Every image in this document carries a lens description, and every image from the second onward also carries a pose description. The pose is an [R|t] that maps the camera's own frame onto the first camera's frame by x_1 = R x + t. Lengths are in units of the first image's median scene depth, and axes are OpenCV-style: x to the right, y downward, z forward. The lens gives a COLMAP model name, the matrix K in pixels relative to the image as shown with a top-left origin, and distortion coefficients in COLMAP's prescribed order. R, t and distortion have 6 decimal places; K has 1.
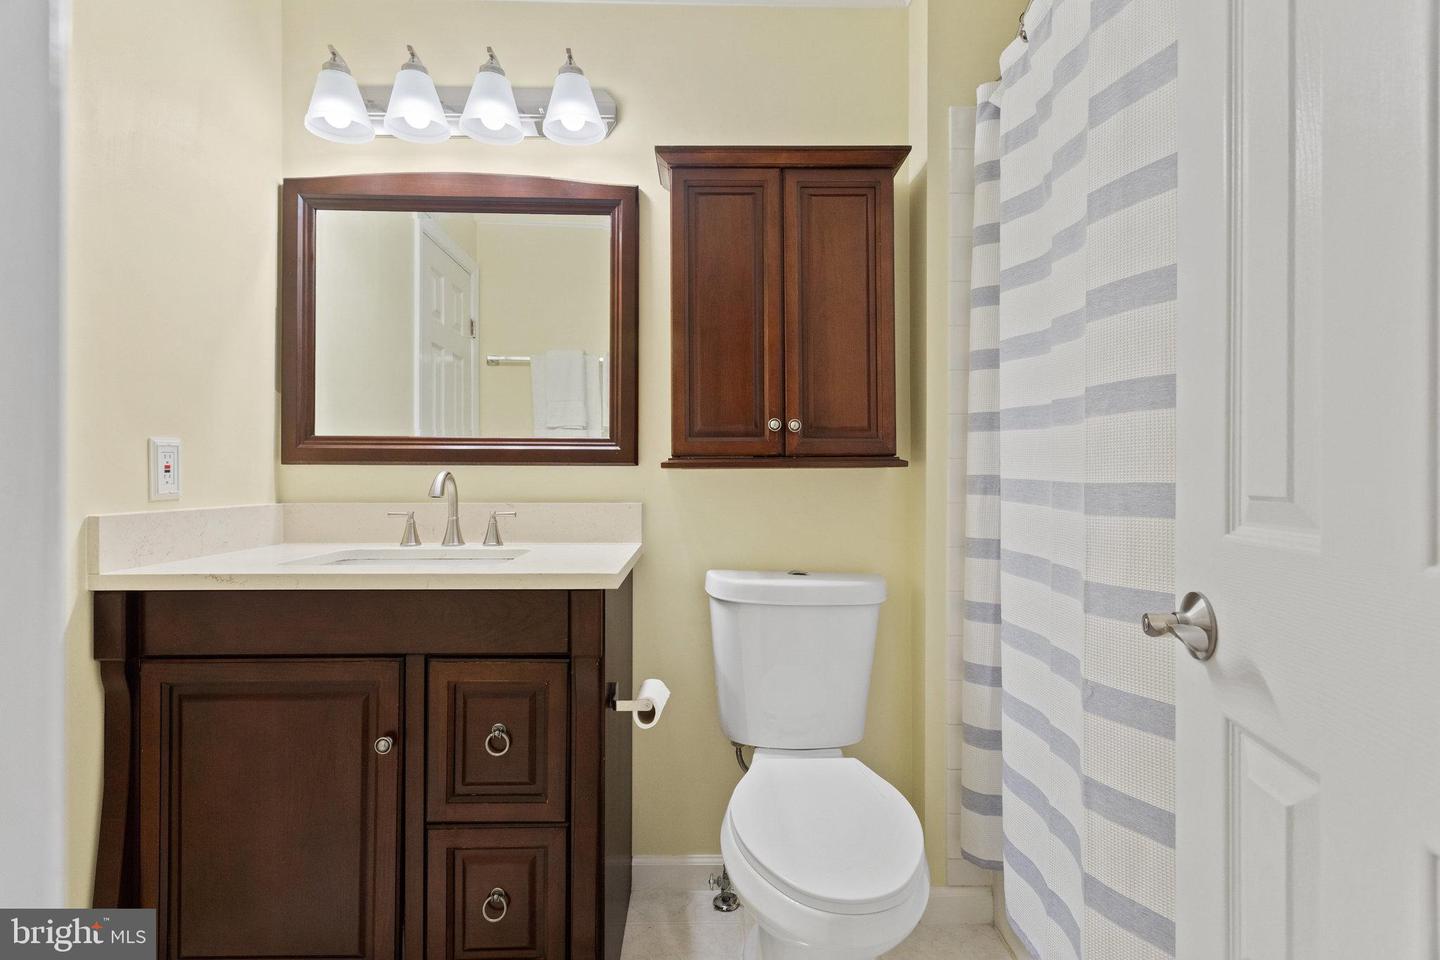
lens RADIAL K [[686.9, 0, 719.4], [0, 686.9, 463.4], [0, 0, 1]] dist [0.002261, 0.001696]
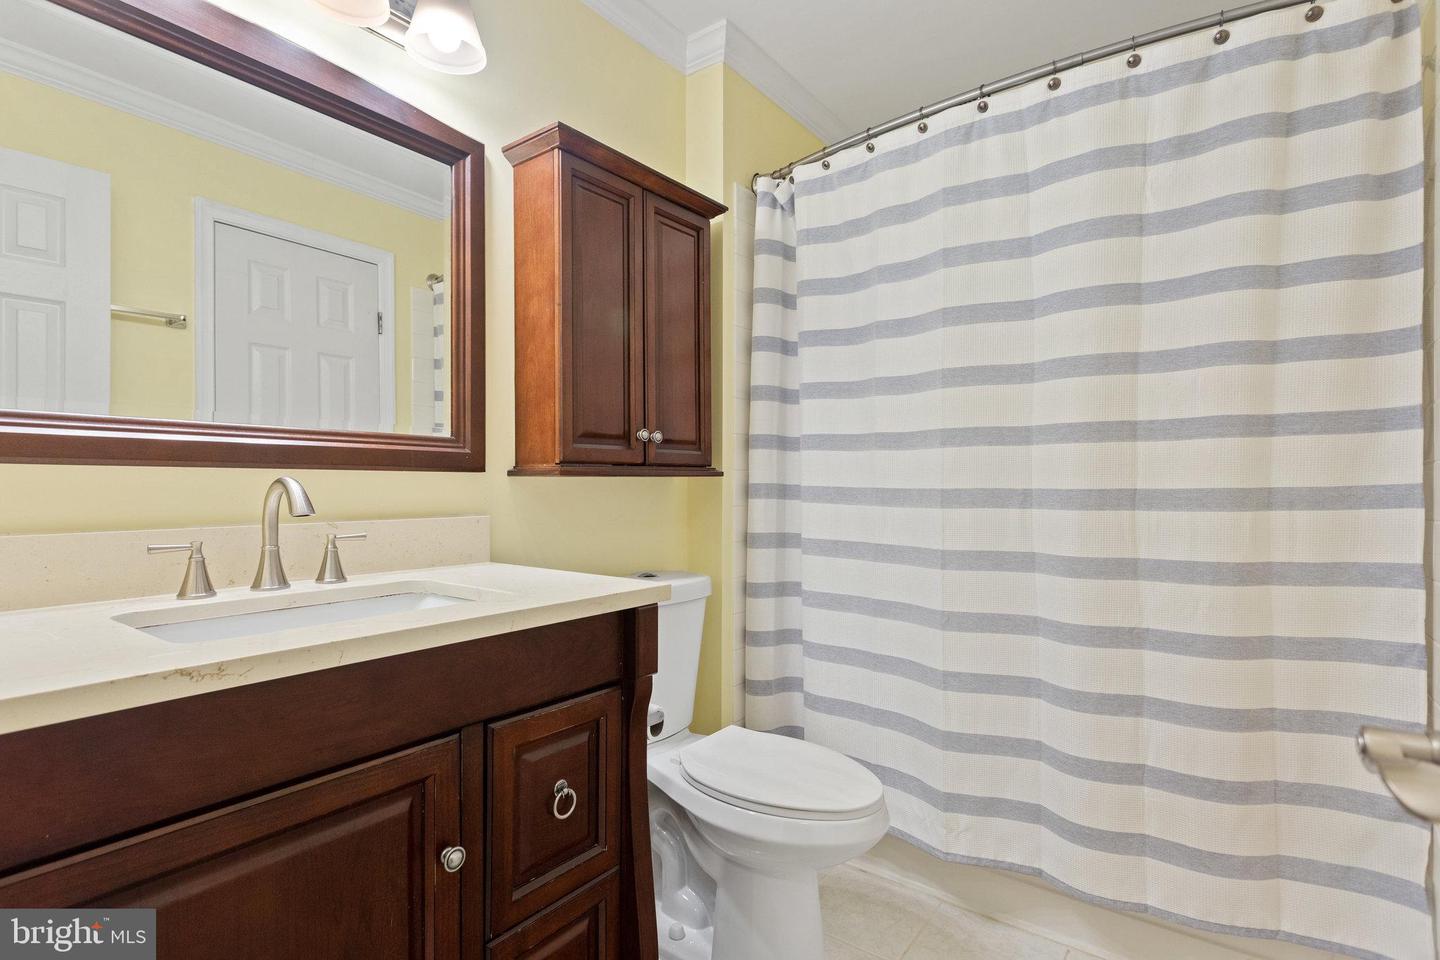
lens RADIAL K [[698.0, 0, 720.1], [0, 698.0, 476.0], [0, 0, 1]] dist [0.003086, 0.000679]
pose [[0.620671, 0.009039, 0.784019, -0.663993], [-0.014733, 0.999891, 0.000136, 0.004040], [-0.783932, -0.011635, 0.620737, 0.248598]]
